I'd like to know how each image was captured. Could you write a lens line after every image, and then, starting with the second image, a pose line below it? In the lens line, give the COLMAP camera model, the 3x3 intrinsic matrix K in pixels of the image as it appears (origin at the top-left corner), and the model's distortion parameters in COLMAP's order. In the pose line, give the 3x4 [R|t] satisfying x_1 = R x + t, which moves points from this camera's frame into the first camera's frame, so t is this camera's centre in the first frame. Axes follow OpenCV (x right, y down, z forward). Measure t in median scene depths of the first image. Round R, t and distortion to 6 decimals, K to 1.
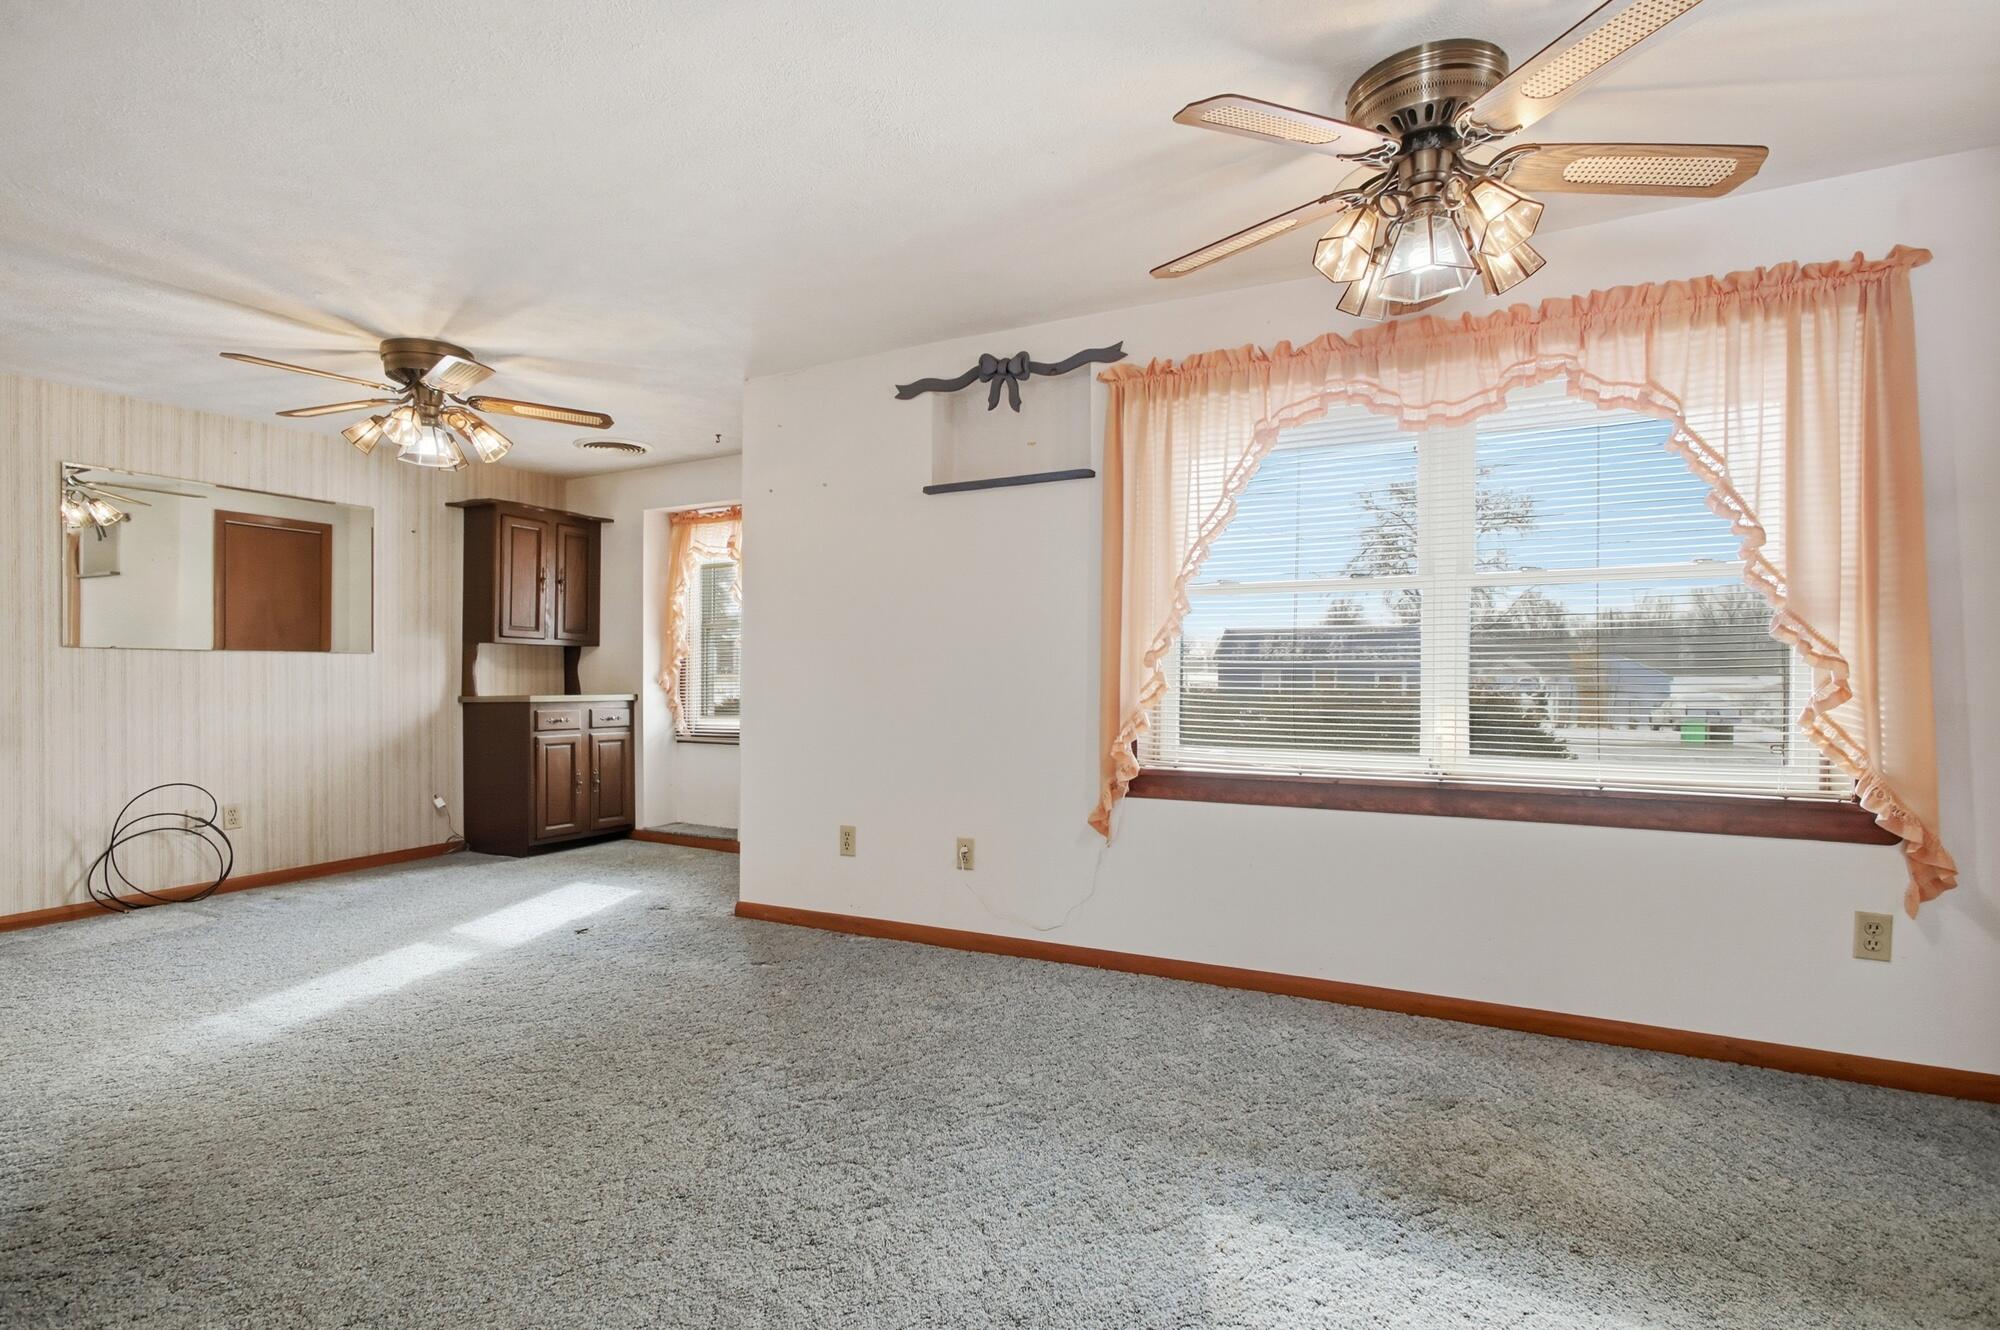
lens RADIAL K [[962.6, 0, 1004.2], [0, 962.6, 677.8], [0, 0, 1]] dist [-0.003807, -0.000449]
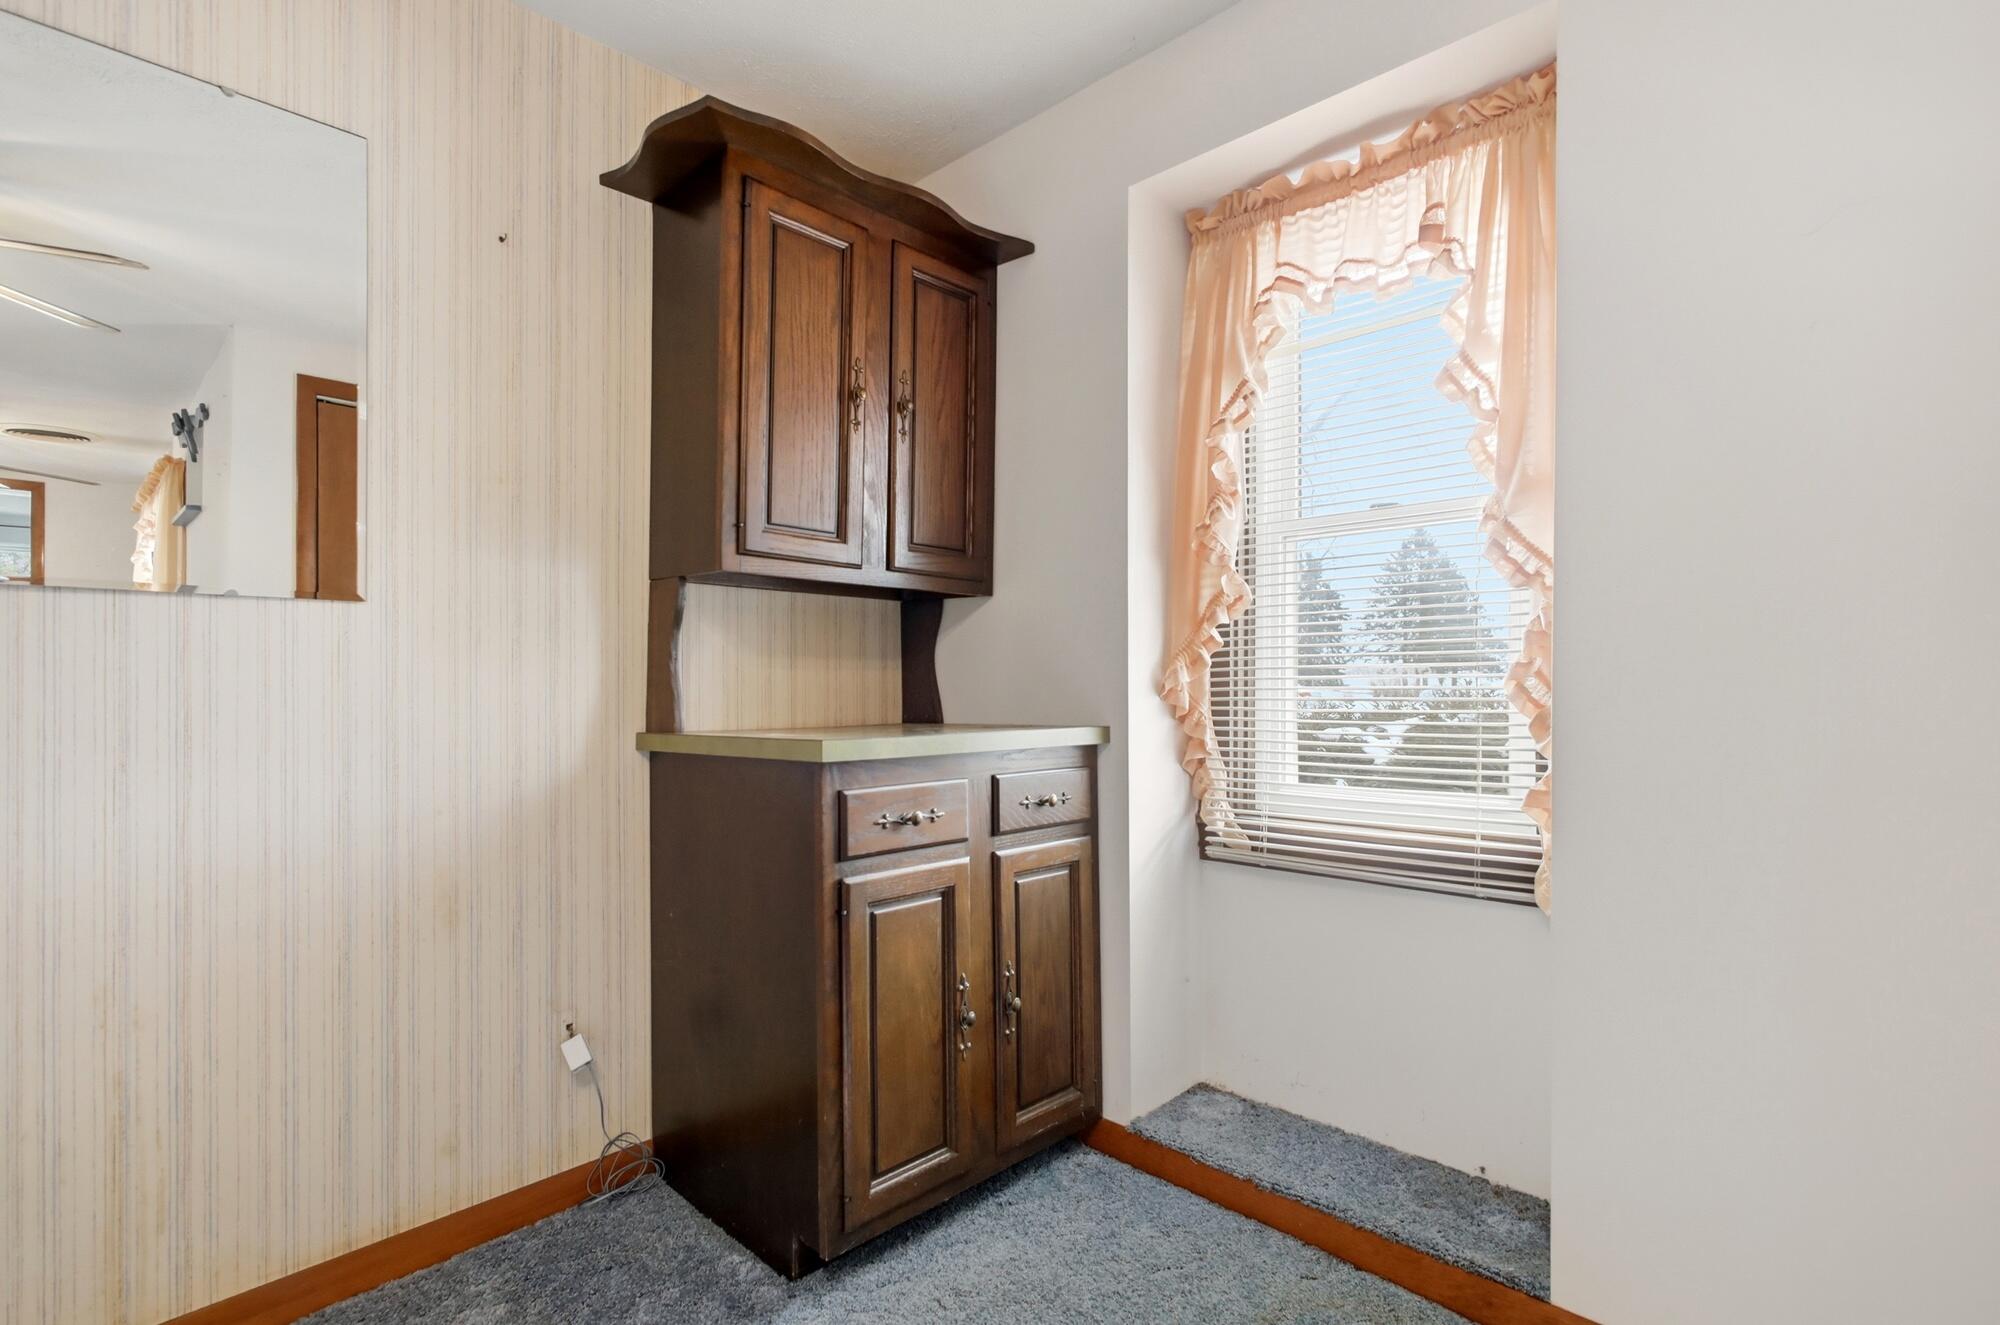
lens RADIAL K [[962.6, 0, 1004.2], [0, 962.6, 675.3], [0, 0, 1]] dist [-0.003807, -0.000449]
pose [[0.961975, -0.008586, -0.273001, -0.333264], [0.003857, 0.999833, -0.017855, 0.004871], [0.273109, 0.016124, 0.961848, 0.679810]]
